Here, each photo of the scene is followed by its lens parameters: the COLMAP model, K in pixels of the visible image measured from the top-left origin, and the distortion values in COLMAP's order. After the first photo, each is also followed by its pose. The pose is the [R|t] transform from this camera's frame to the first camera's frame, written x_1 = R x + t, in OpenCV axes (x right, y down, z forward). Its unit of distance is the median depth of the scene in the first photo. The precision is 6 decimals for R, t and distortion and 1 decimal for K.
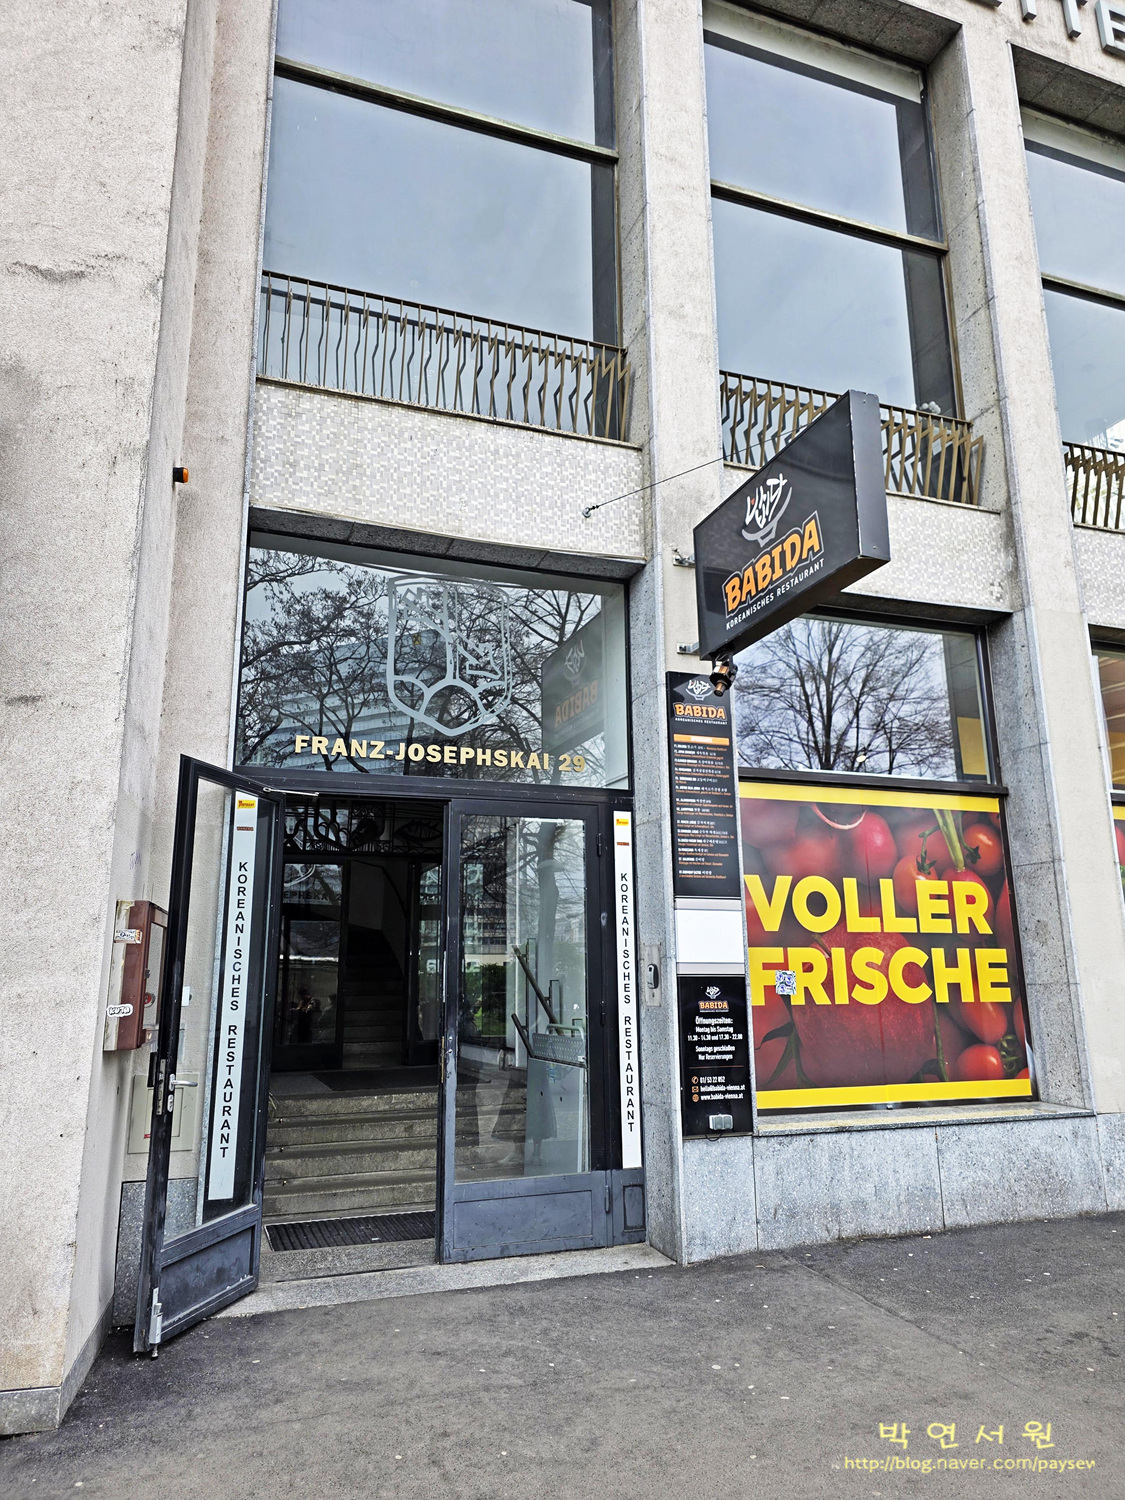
lens RADIAL K [[1001.1, 0, 562.5], [0, 1001.1, 750.0], [0, 0, 1]] dist [0.061096, -0.050836]
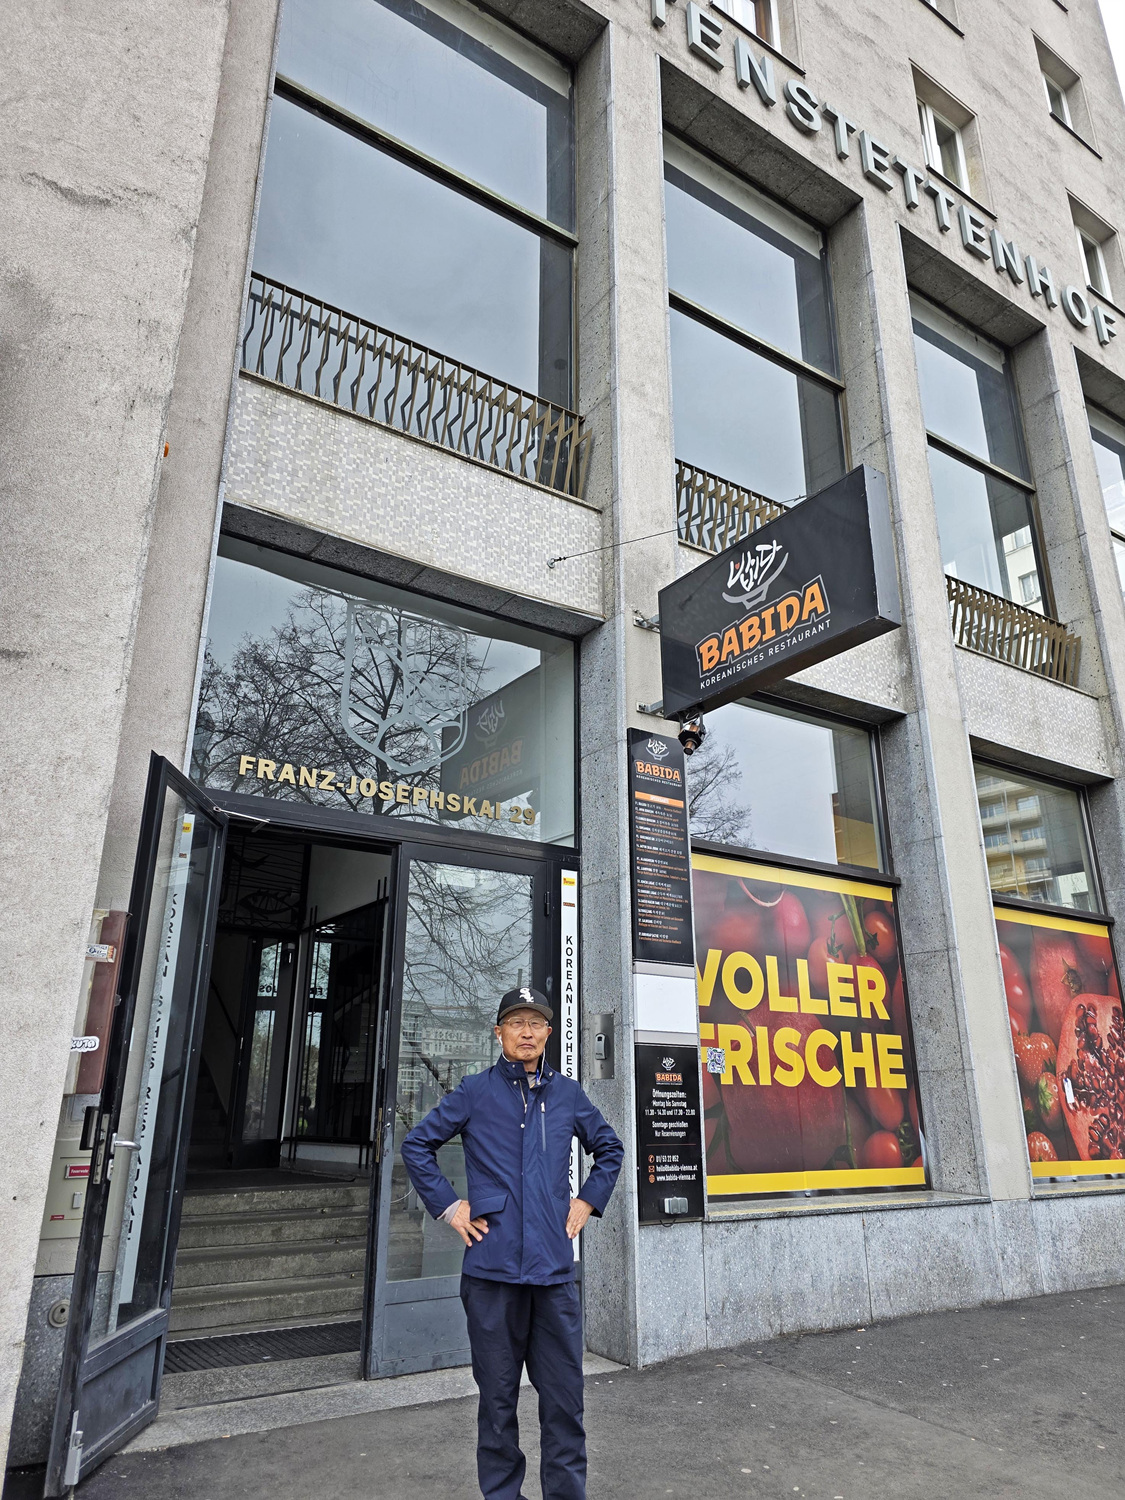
lens RADIAL K [[1001.1, 0, 562.5], [0, 1001.1, 750.0], [0, 0, 1]] dist [0.061096, -0.050836]
pose [[0.972011, 0.088635, 0.217576, -0.171828], [-0.064255, 0.991088, -0.116689, 0.061850], [-0.225979, 0.099442, 0.969043, 0.069059]]
